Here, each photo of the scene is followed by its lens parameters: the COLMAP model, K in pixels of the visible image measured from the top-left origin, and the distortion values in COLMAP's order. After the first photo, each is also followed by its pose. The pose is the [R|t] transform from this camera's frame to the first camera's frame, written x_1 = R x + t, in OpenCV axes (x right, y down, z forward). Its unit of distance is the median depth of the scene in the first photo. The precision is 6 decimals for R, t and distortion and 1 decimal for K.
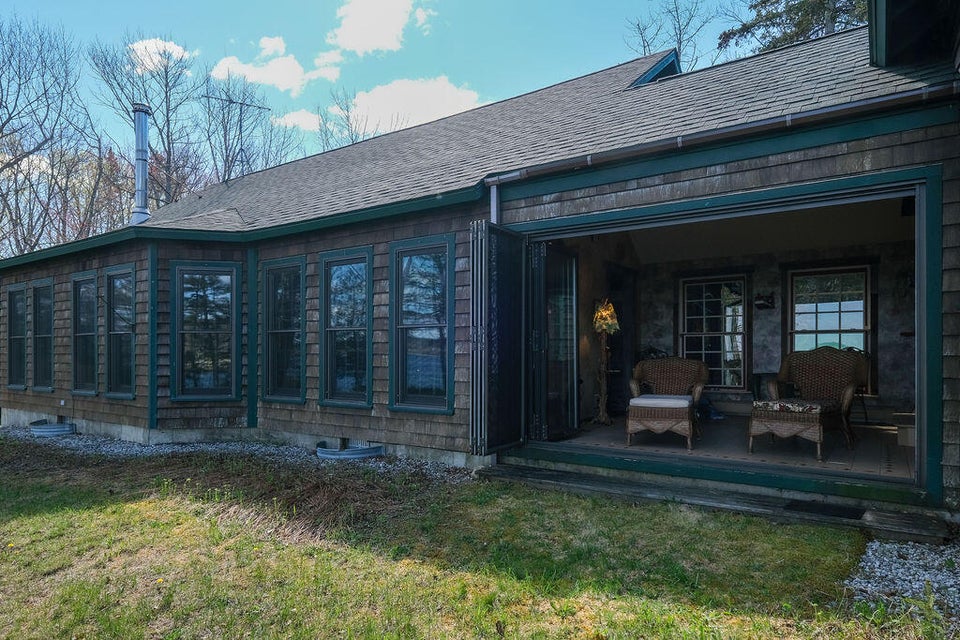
lens RADIAL K [[555.1, 0, 479.6], [0, 555.1, 347.2], [0, 0, 1]] dist [0.000711, 0.000302]
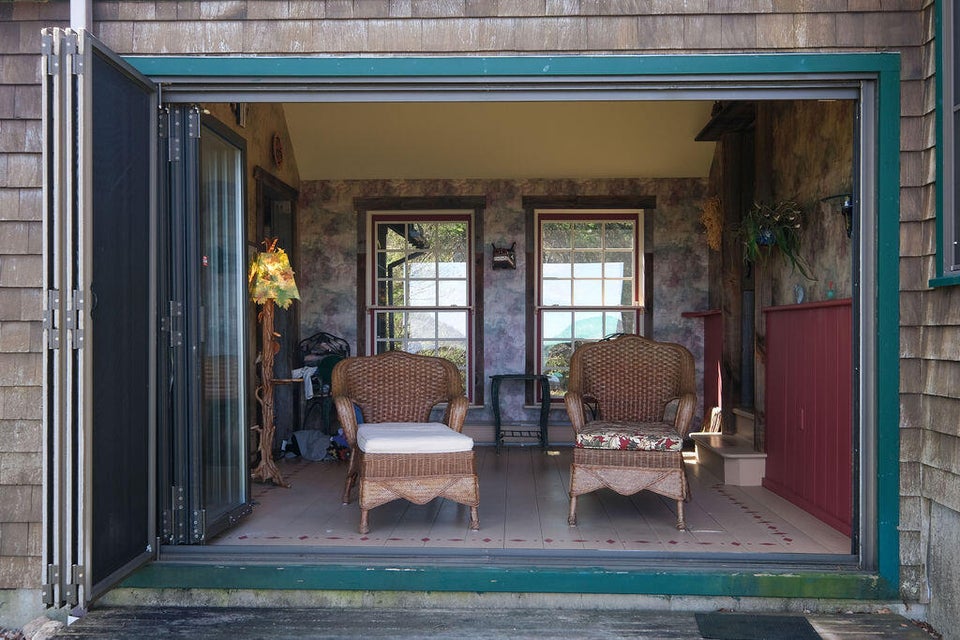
lens RADIAL K [[944.2, 0, 479.3], [0, 944.2, 337.9], [0, 0, 1]] dist [0.011497, 0.019599]
pose [[0.855506, 0.000028, 0.517793, -0.062415], [-0.007471, 0.999897, 0.012290, -0.008078], [-0.517739, -0.014382, 0.855418, 0.154069]]
